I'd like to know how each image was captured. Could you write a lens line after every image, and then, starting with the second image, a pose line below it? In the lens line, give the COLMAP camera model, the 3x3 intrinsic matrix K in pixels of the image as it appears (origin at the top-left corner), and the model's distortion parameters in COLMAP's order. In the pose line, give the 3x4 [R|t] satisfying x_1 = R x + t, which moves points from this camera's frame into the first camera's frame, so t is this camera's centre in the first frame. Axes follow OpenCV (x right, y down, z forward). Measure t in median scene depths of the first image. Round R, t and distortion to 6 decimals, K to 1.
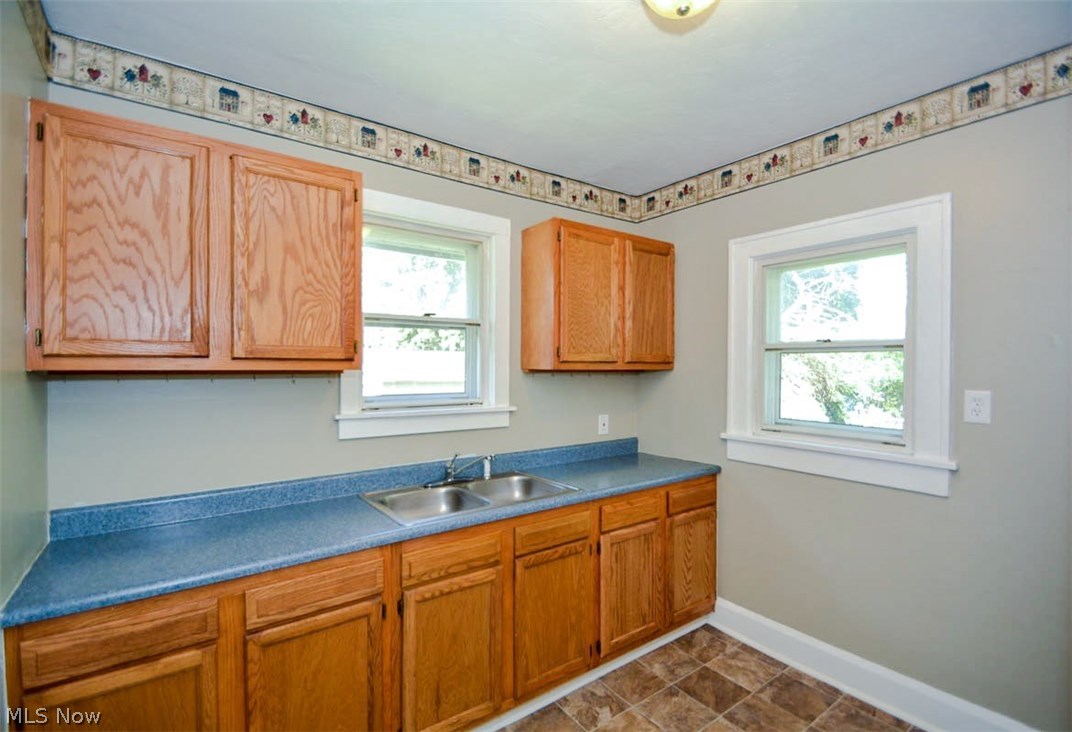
lens RADIAL K [[499.2, 0, 539.4], [0, 499.2, 367.6], [0, 0, 1]] dist [-0.003224, -0.002882]
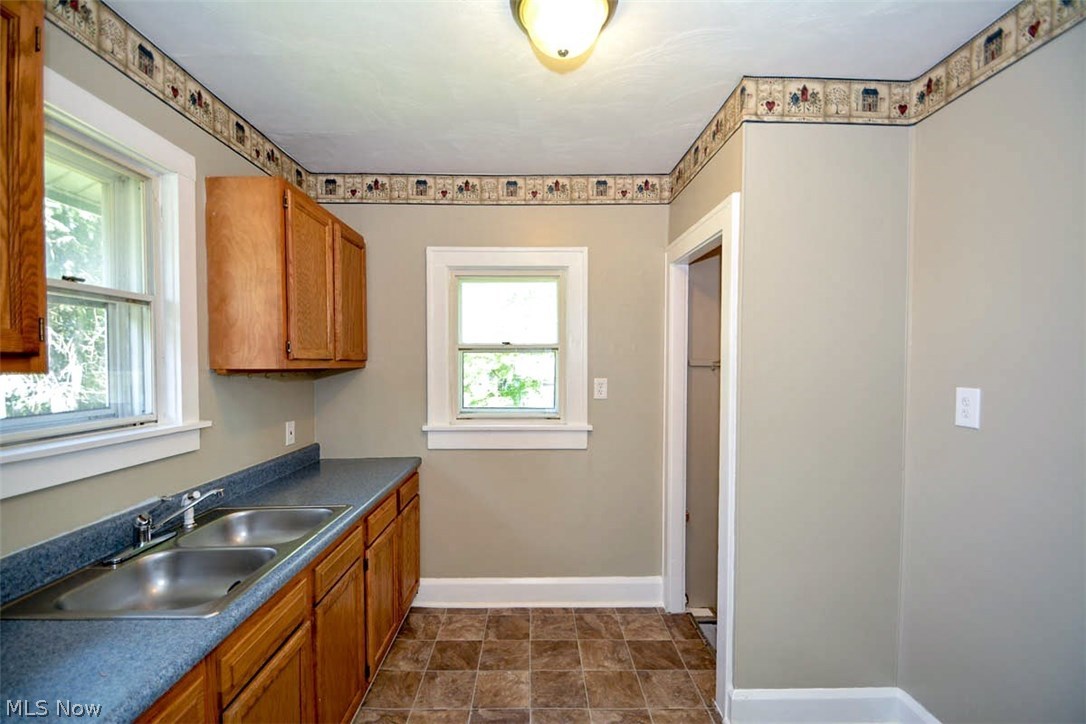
lens RADIAL K [[482.0, 0, 543.7], [0, 482.0, 380.0], [0, 0, 1]] dist [-0.001306, -0.006171]
pose [[0.571250, -0.033151, 0.820106, -0.362242], [0.007475, 0.999353, 0.035190, -0.003007], [-0.820742, -0.013972, 0.571128, 0.212705]]
